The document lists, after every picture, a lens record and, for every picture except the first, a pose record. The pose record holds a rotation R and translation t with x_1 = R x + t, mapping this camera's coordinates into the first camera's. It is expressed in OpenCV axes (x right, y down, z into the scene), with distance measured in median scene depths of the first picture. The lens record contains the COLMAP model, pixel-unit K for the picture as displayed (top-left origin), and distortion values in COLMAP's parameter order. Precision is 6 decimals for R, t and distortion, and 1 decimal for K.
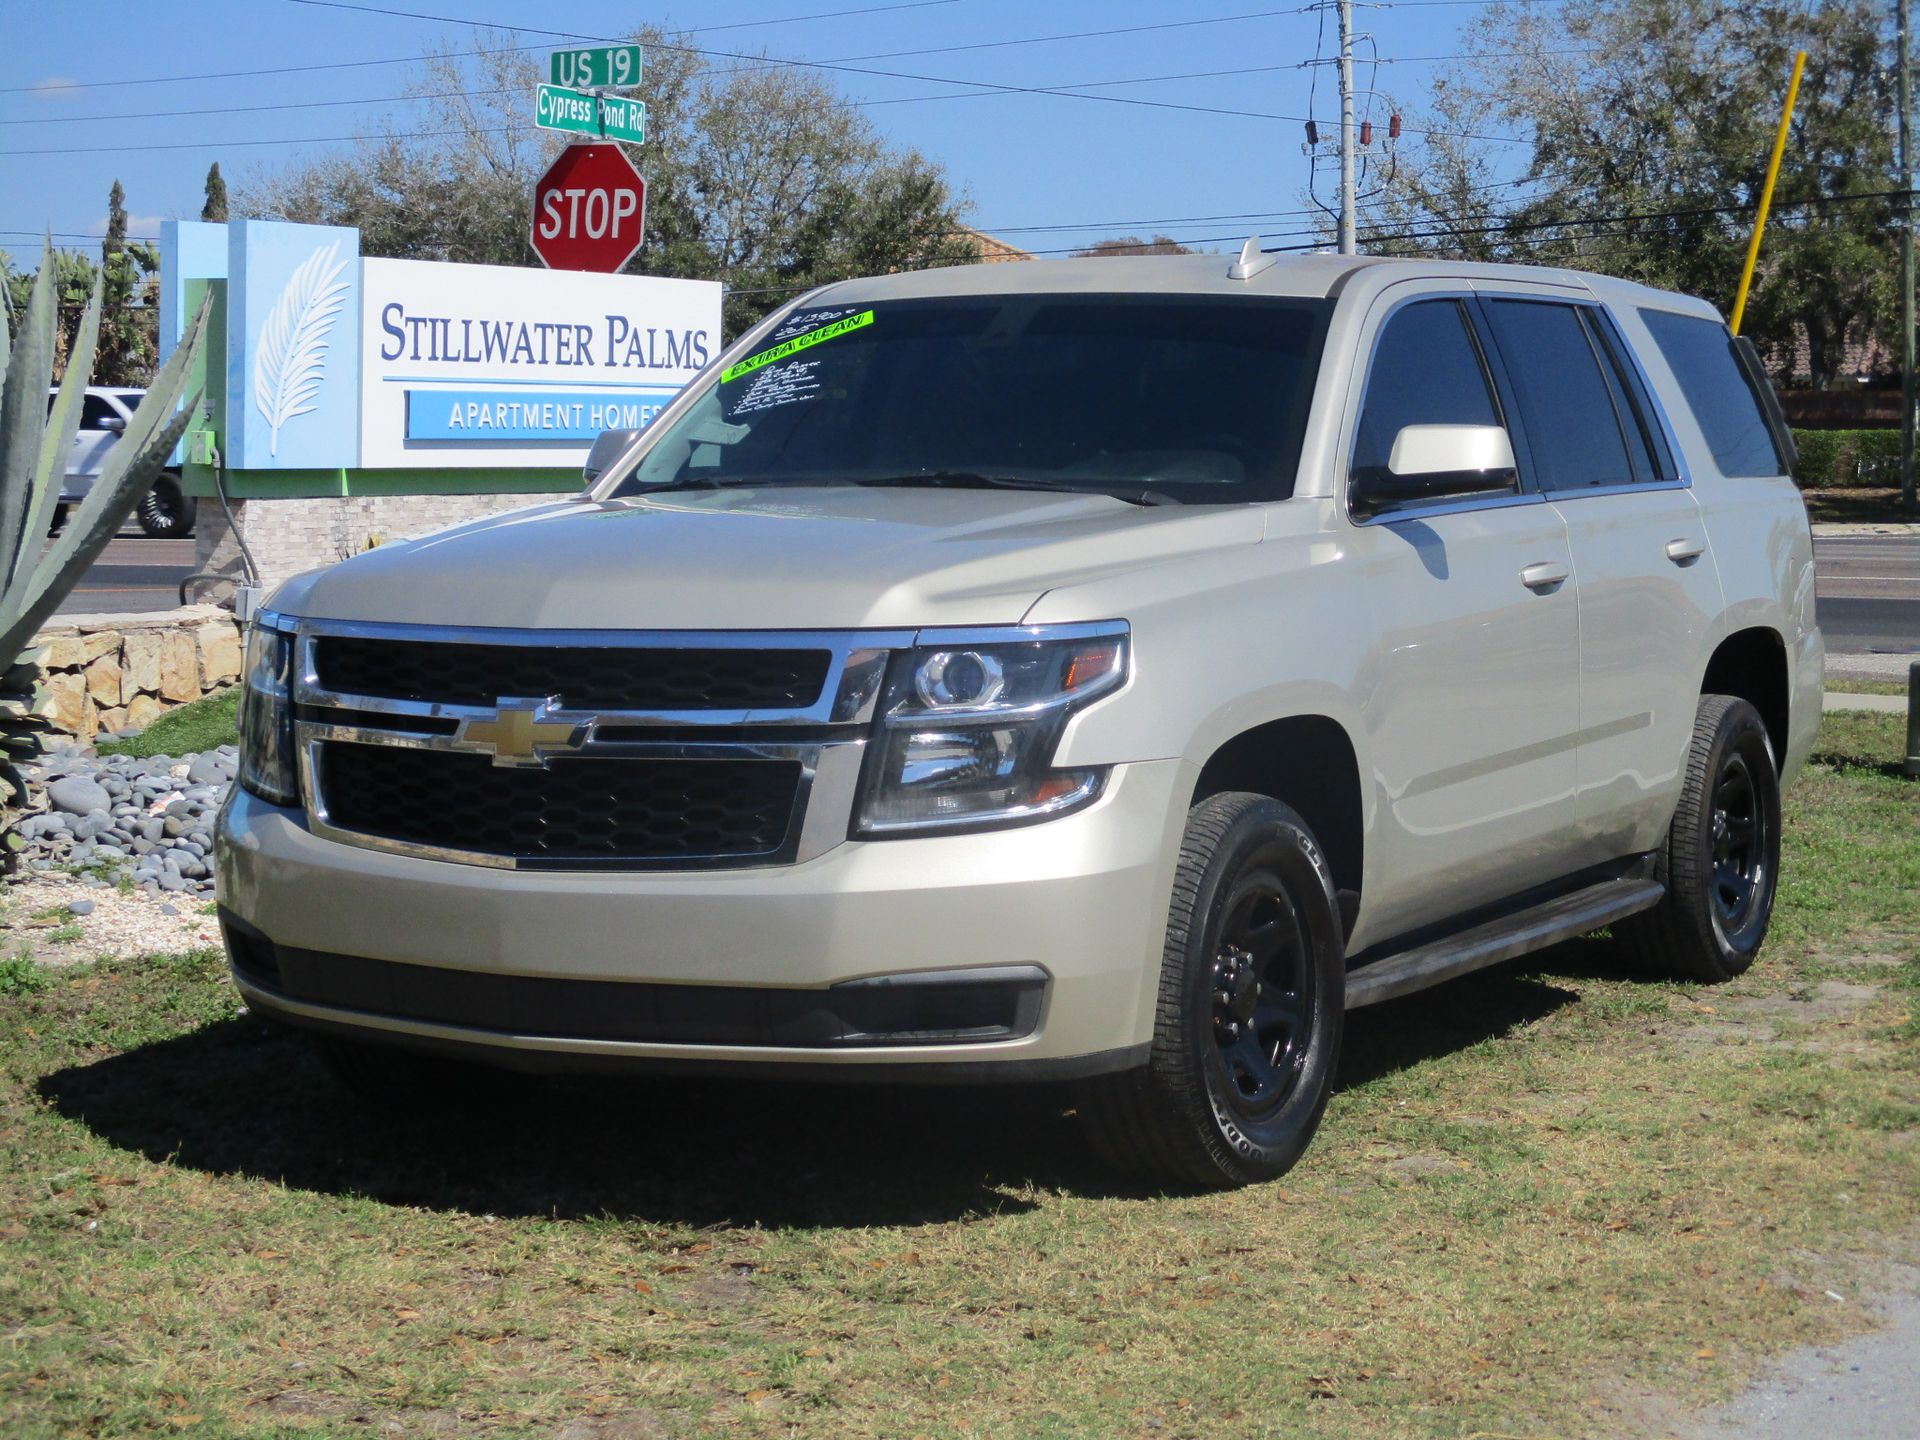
lens RADIAL K [[3953.3, 0, 960.0], [0, 3953.3, 720.0], [0, 0, 1]] dist [-0.086736, -0.268242]
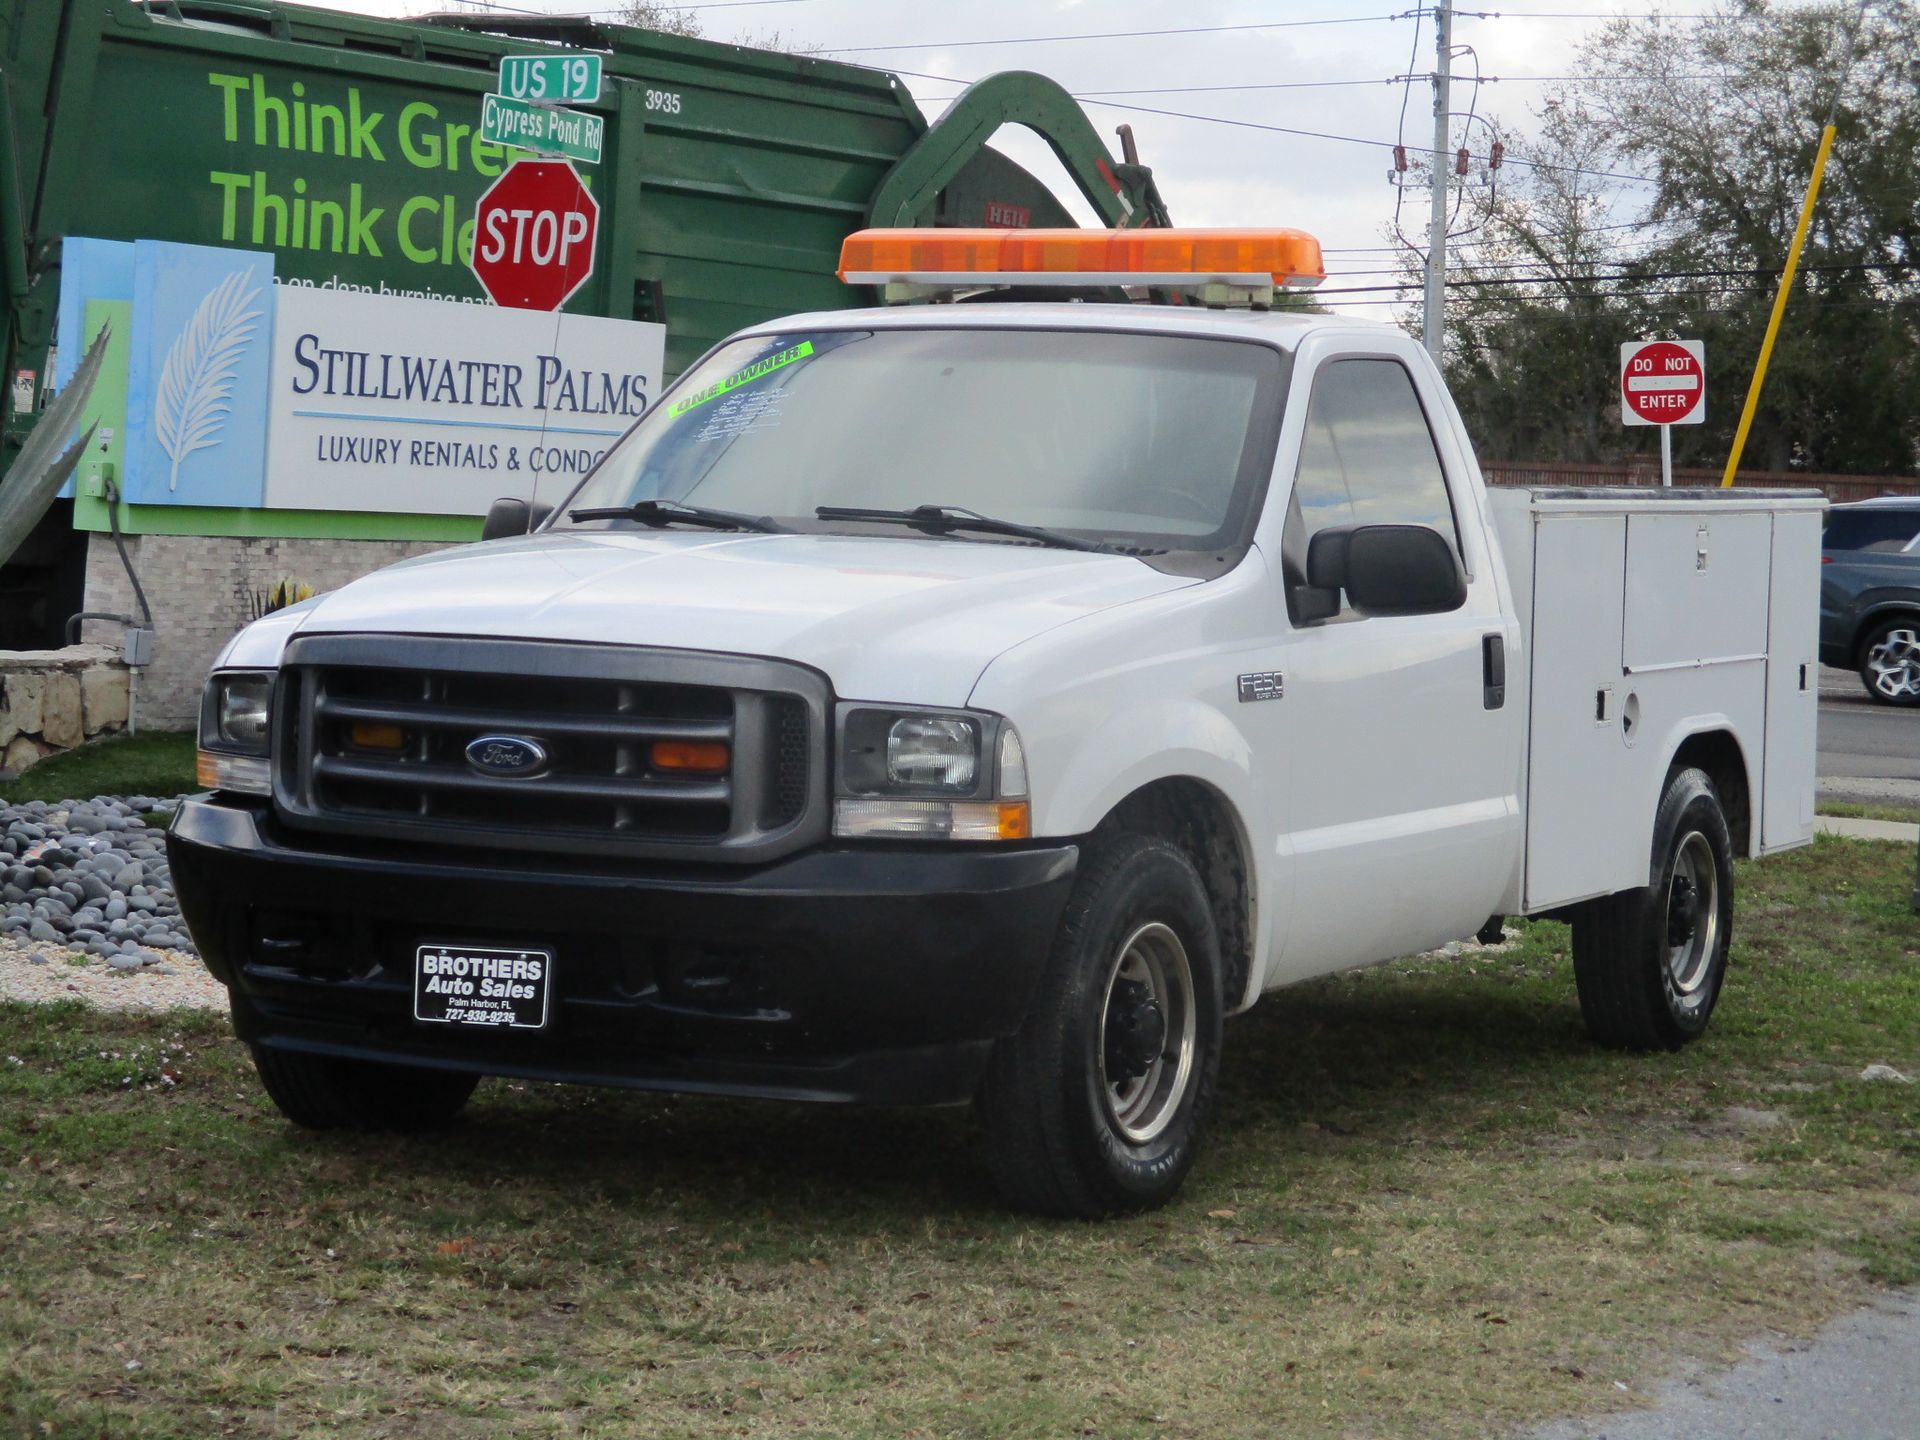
lens RADIAL K [[4717.1, 0, 960.0], [0, 4717.1, 720.0], [0, 0, 1]] dist [-0.035852, -0.401899]
pose [[0.998991, 0.043827, -0.009850, 0.025385], [-0.044030, 0.998802, -0.021363, 0.003226], [0.008902, 0.021775, 0.999723, -0.114649]]
